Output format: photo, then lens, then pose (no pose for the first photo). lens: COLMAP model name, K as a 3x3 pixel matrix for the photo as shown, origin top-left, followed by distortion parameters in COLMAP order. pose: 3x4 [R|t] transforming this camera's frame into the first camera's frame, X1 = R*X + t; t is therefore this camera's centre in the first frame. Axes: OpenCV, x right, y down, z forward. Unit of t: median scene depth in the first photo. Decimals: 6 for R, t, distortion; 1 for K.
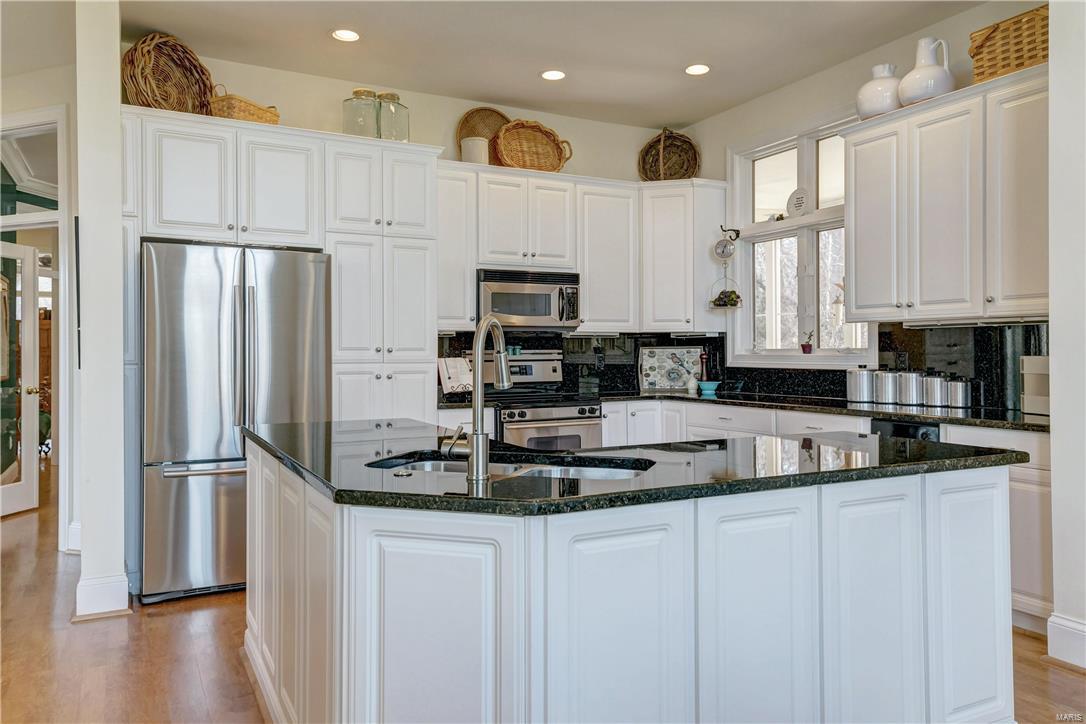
lens RADIAL K [[772.2, 0, 548.5], [0, 772.2, 334.5], [0, 0, 1]] dist [0.035145, -0.009607]
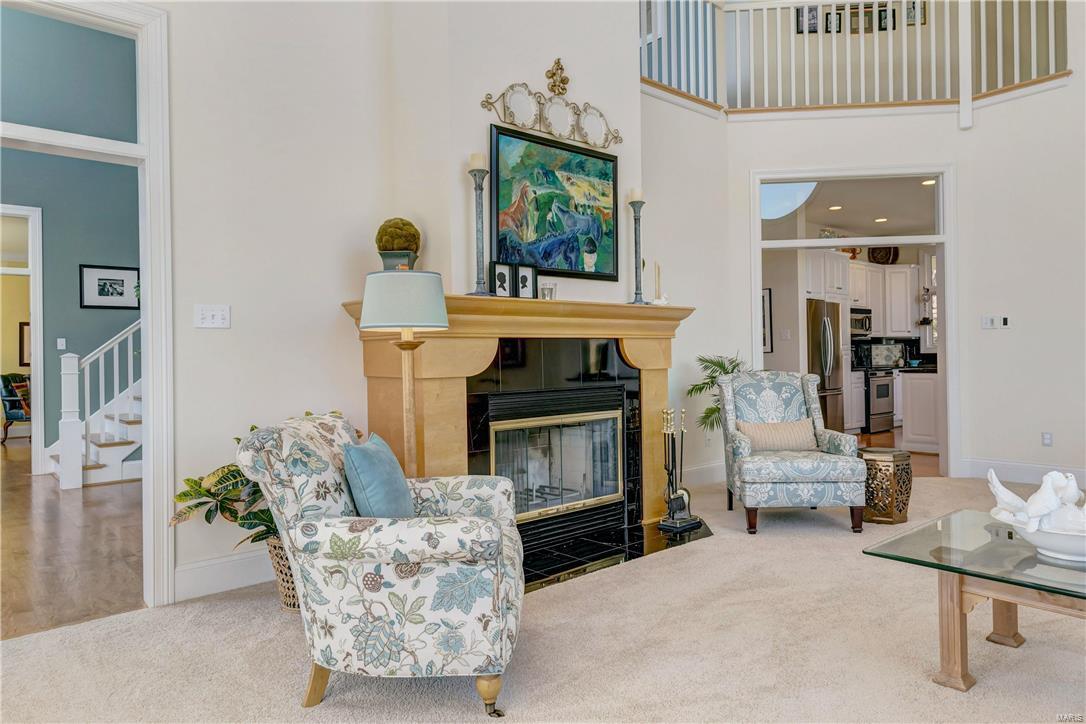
lens RADIAL K [[691.8, 0, 545.1], [0, 691.8, 357.4], [0, 0, 1]] dist [0.010499, -0.002108]
pose [[0.976741, -0.008148, 0.214268, -1.193126], [0.005889, 0.999920, 0.011181, 0.025925], [-0.214342, -0.009659, 0.976711, -0.645800]]
